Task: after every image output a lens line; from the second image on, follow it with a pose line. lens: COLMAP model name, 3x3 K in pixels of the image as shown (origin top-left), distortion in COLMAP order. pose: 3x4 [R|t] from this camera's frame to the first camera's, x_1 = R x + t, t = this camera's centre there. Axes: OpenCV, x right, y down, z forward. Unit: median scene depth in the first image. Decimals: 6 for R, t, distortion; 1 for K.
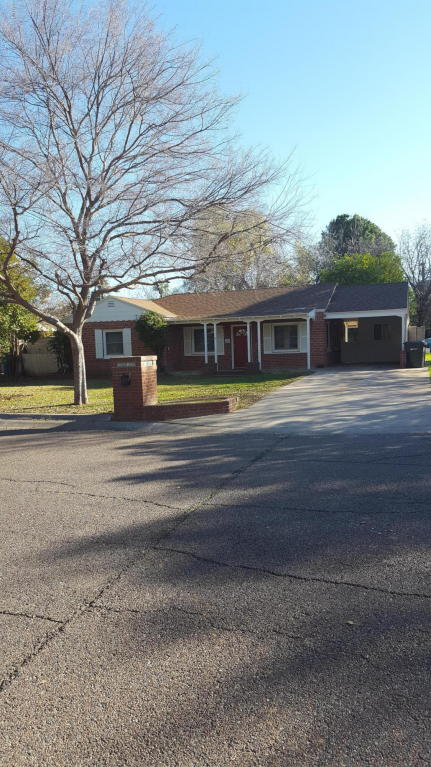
lens RADIAL K [[578.7, 0, 216.0], [0, 578.7, 384.1], [0, 0, 1]] dist [0.085812, 0.000703]
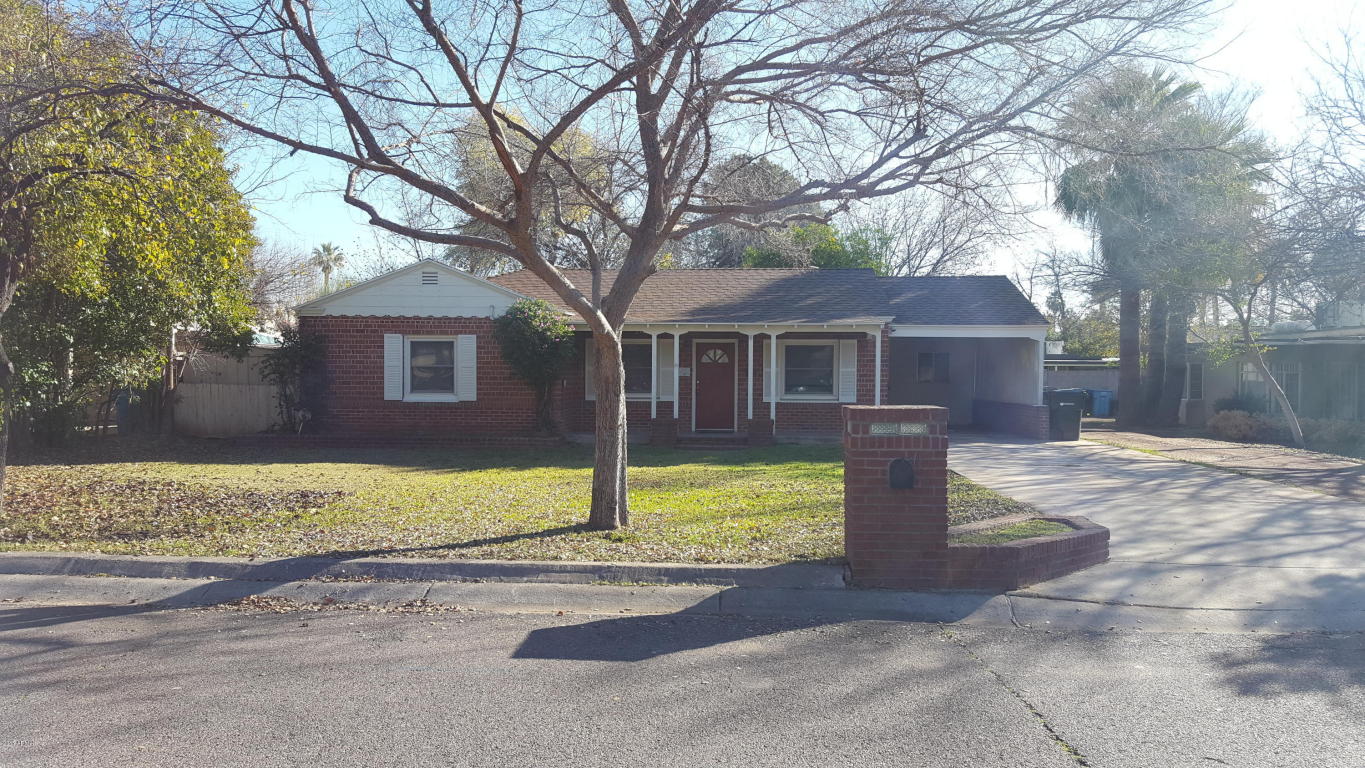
lens RADIAL K [[1029.8, 0, 681.8], [0, 1029.8, 382.0], [0, 0, 1]] dist [0.085812, 0.000703]
pose [[0.957771, 0.038516, 0.284940, -0.227552], [-0.019200, 0.997343, -0.070275, -0.007562], [-0.286889, 0.061836, 0.955966, 0.203575]]
